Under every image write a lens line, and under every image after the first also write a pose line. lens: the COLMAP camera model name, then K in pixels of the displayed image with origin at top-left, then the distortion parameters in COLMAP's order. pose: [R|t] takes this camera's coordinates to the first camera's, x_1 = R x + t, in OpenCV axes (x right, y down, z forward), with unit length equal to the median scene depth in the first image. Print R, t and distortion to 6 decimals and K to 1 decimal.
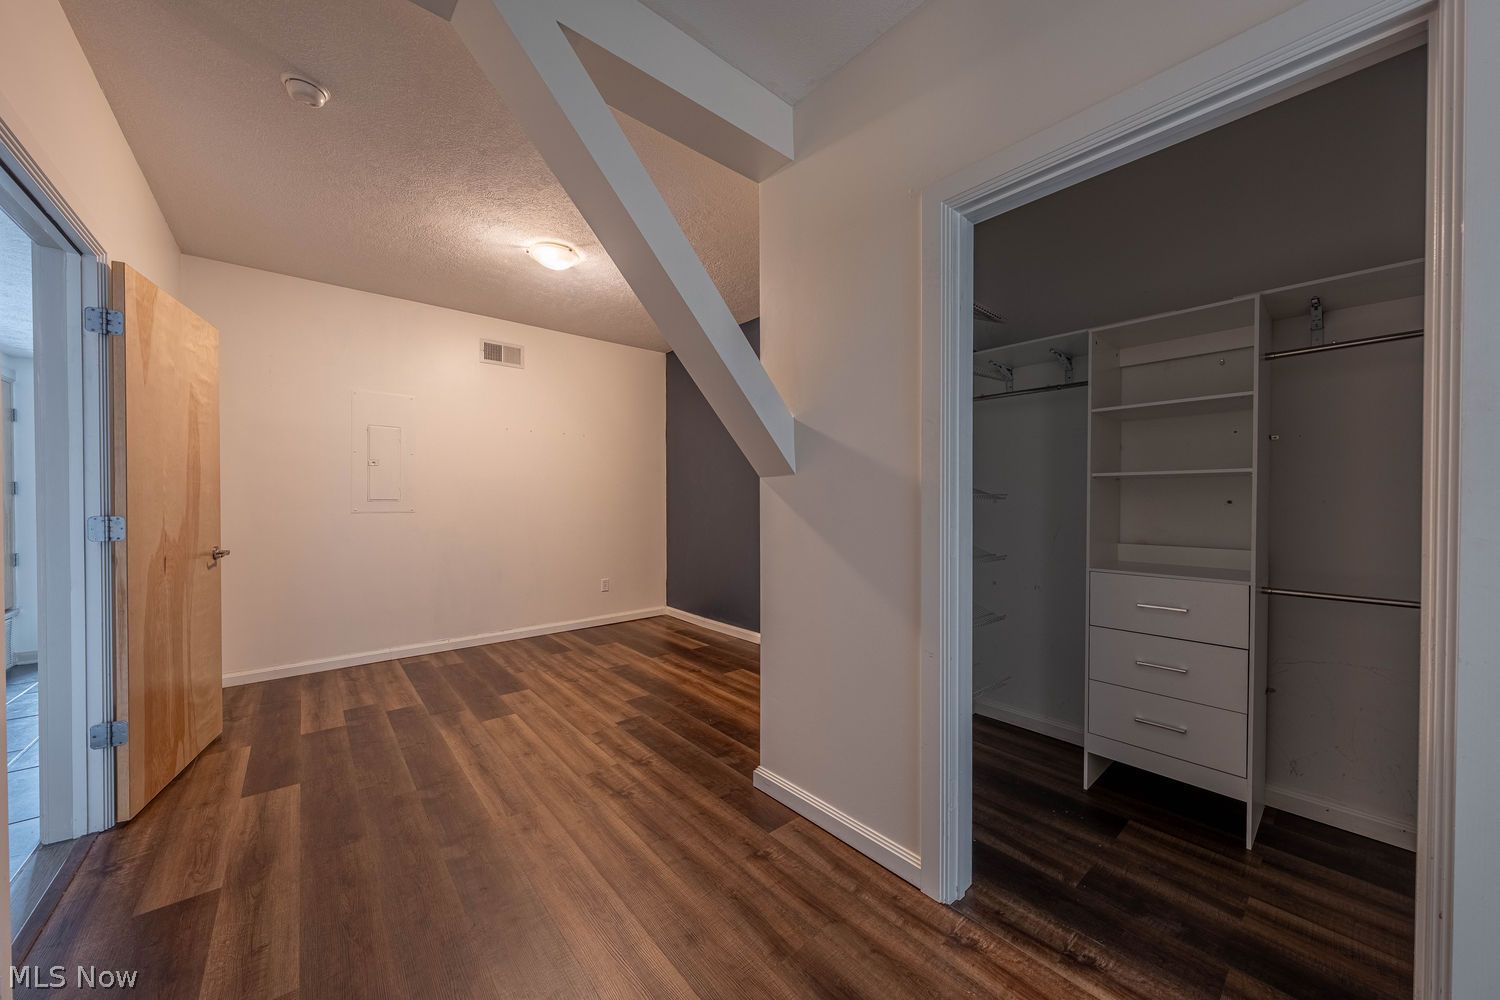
lens RADIAL K [[517.3, 0, 745.3], [0, 517.3, 495.9], [0, 0, 1]] dist [-0.000959, -0.000341]
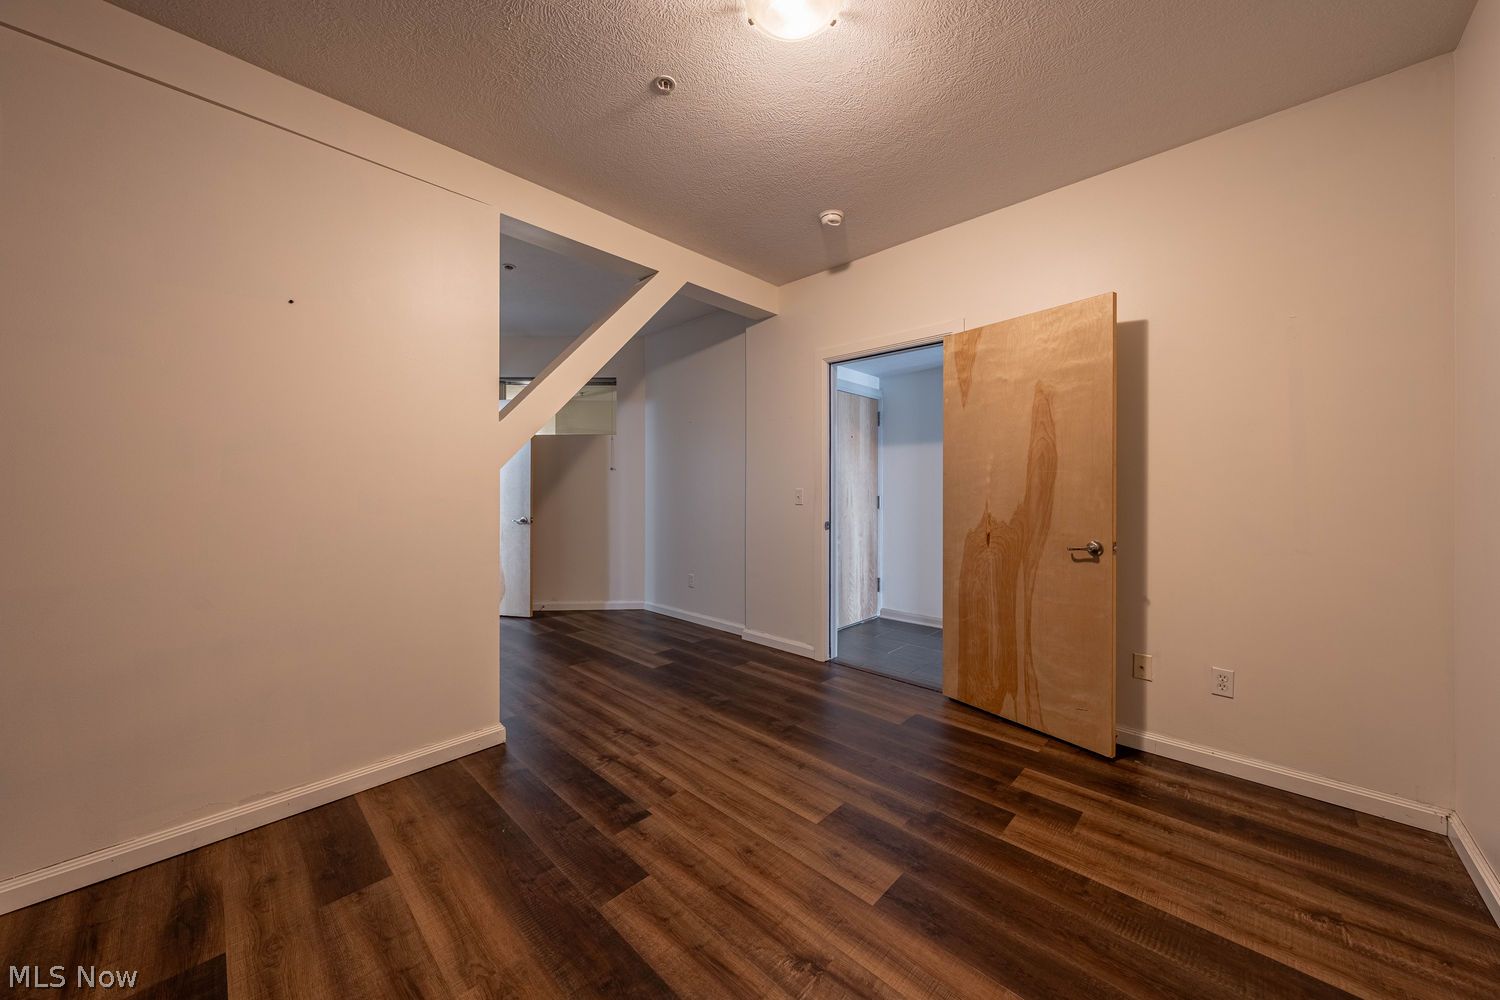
lens RADIAL K [[517.3, 0, 747.7], [0, 517.3, 496.5], [0, 0, 1]] dist [-0.000959, -0.000341]
pose [[-0.995227, 0.001719, -0.097573, -0.306271], [0.001140, 0.999981, 0.005994, 0.014478], [0.097582, 0.005854, -0.995210, 1.660601]]
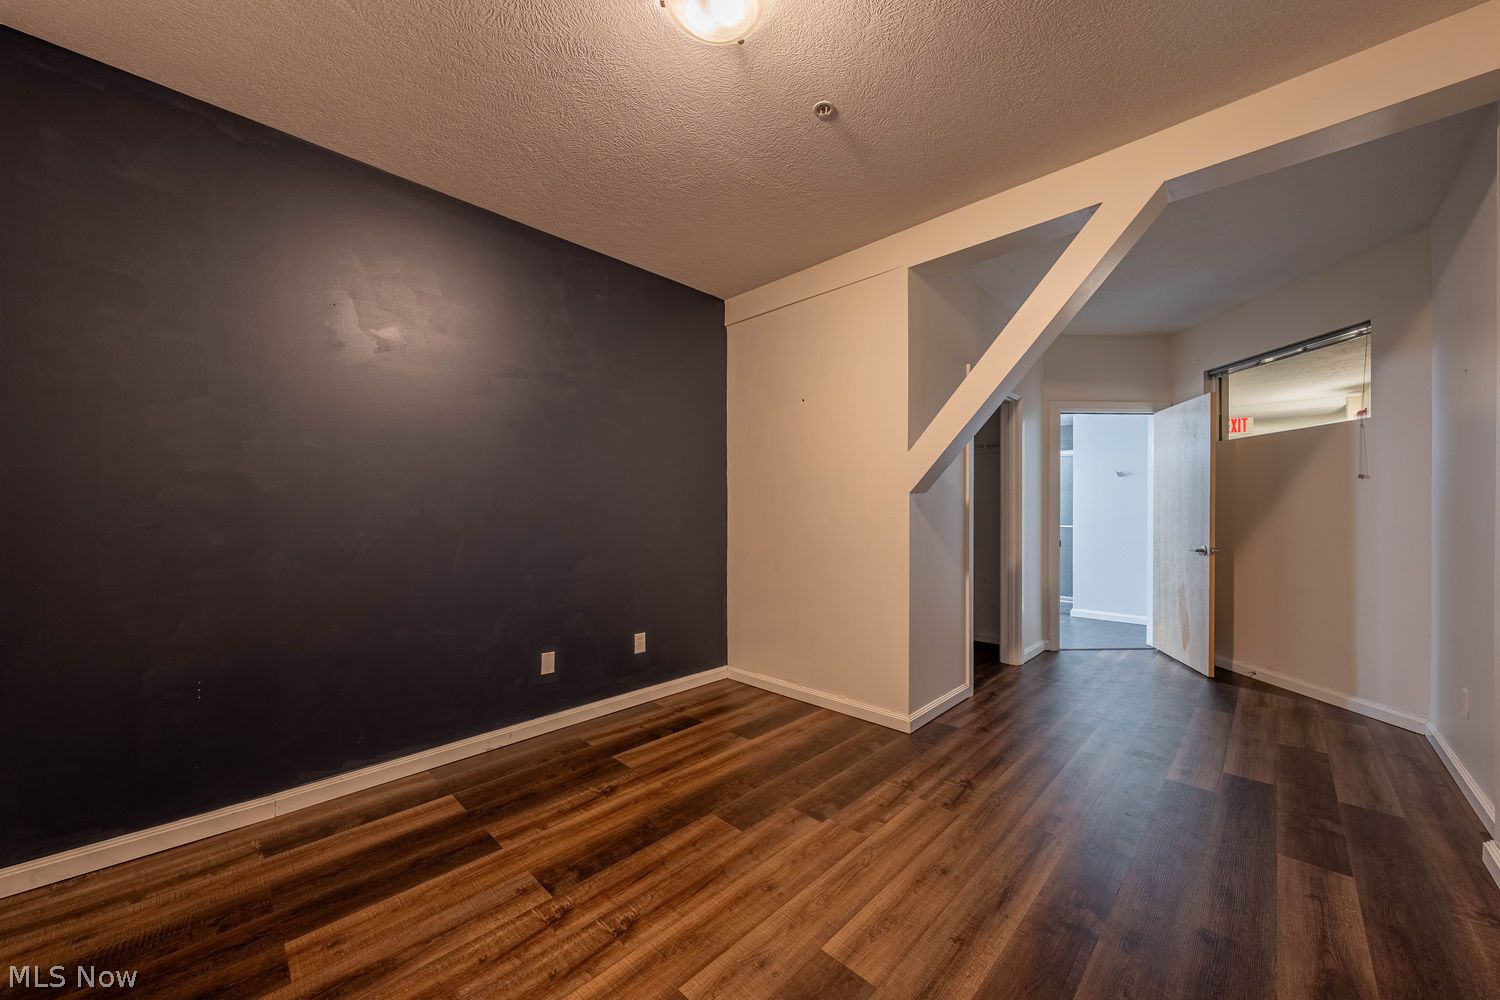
lens RADIAL K [[543.9, 0, 787.7], [0, 543.9, 532.3], [0, 0, 1]] dist [0.001023, -0.000262]
pose [[-0.129038, -0.041386, 0.990776, -0.948327], [-0.007559, 0.999141, 0.040751, 0.013289], [-0.991611, -0.002231, -0.129240, 1.122736]]
